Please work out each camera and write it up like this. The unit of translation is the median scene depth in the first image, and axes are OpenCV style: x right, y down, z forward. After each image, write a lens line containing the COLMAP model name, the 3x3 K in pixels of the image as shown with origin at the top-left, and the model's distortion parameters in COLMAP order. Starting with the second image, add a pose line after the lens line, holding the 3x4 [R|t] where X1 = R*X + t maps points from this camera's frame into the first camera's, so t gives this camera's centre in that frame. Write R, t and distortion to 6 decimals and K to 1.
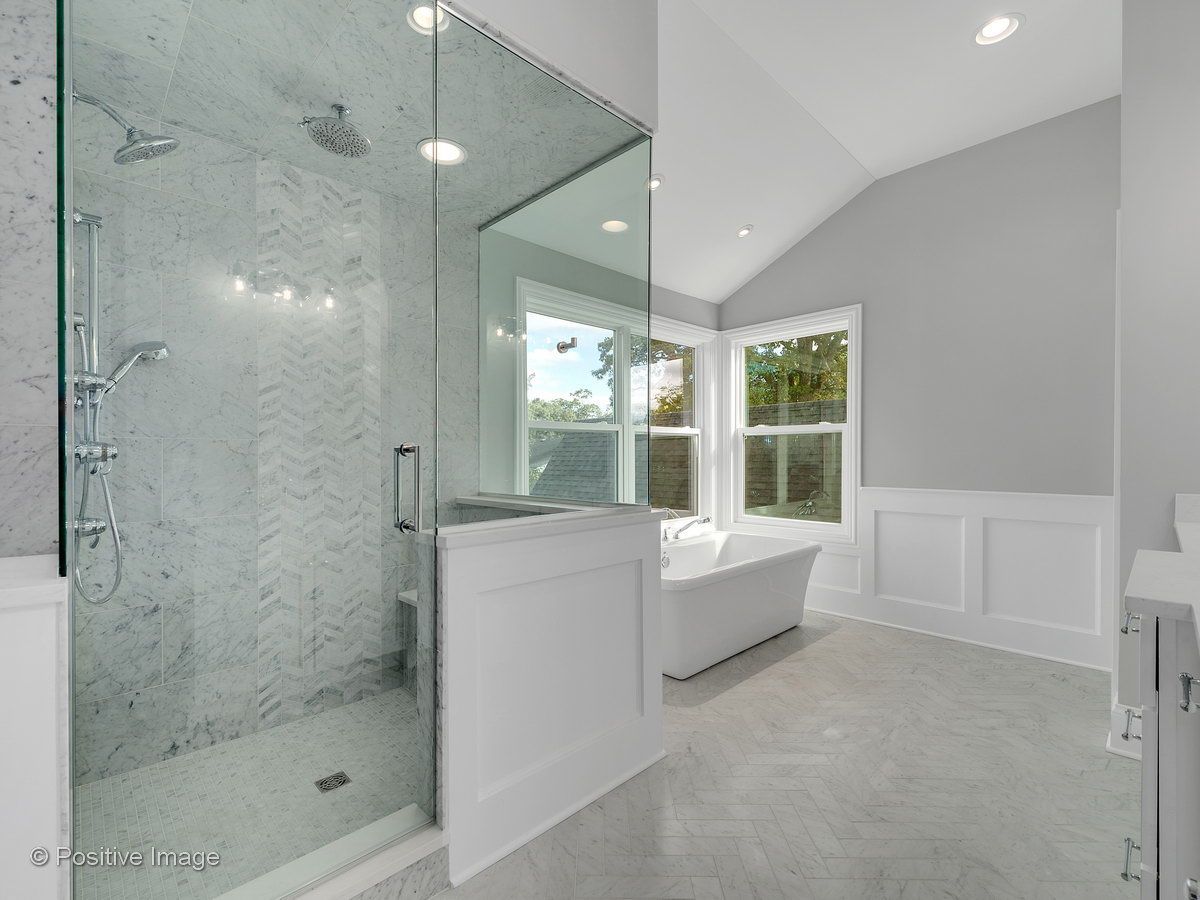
lens RADIAL K [[492.9, 0, 600.0], [0, 492.9, 450.0], [0, 0, 1]] dist [0.009611, -0.015375]
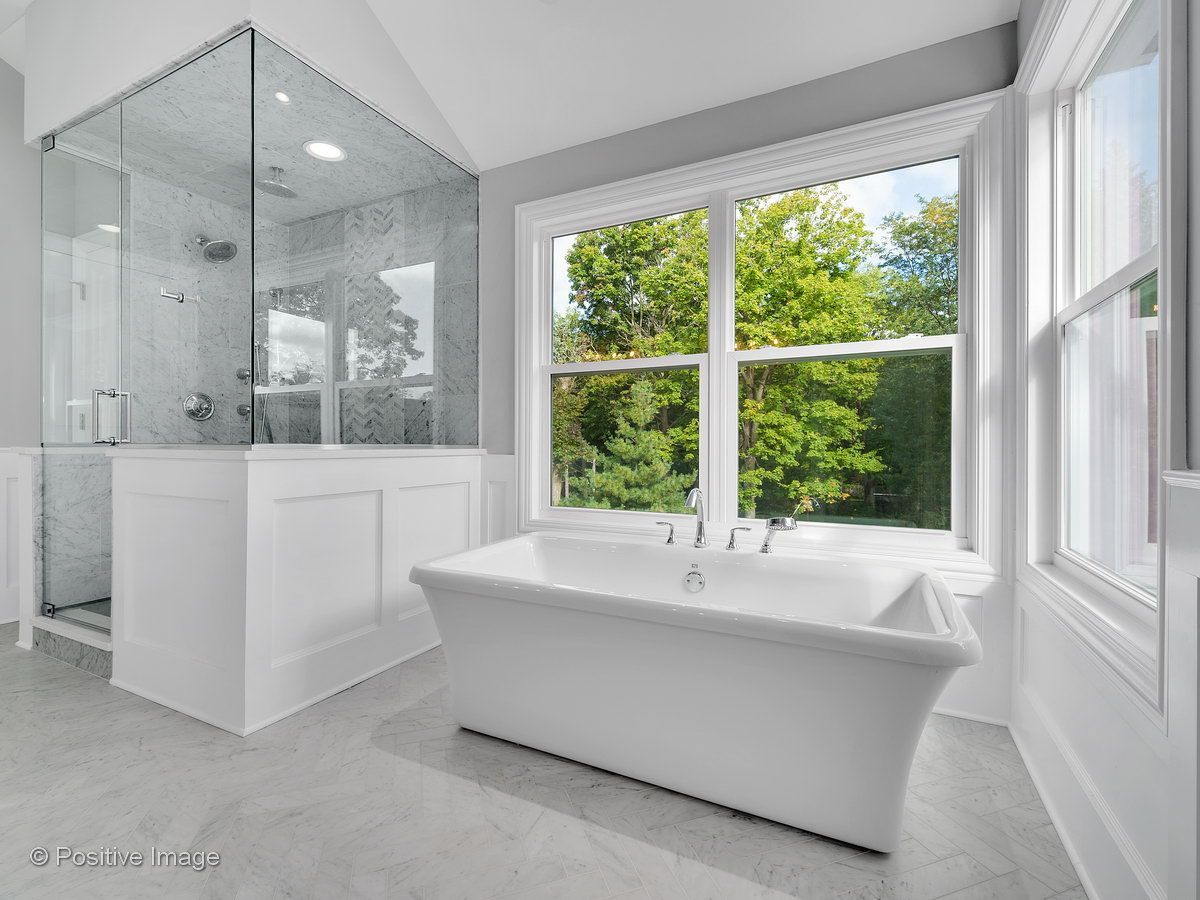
lens RADIAL K [[529.6, 0, 604.7], [0, 529.6, 441.1], [0, 0, 1]] dist [0.001592, 0.000068]
pose [[0.376600, -0.009248, -0.926330, 0.856892], [0.001803, 0.999956, -0.009250, 0.091061], [0.926374, 0.001813, 0.376600, 0.874139]]
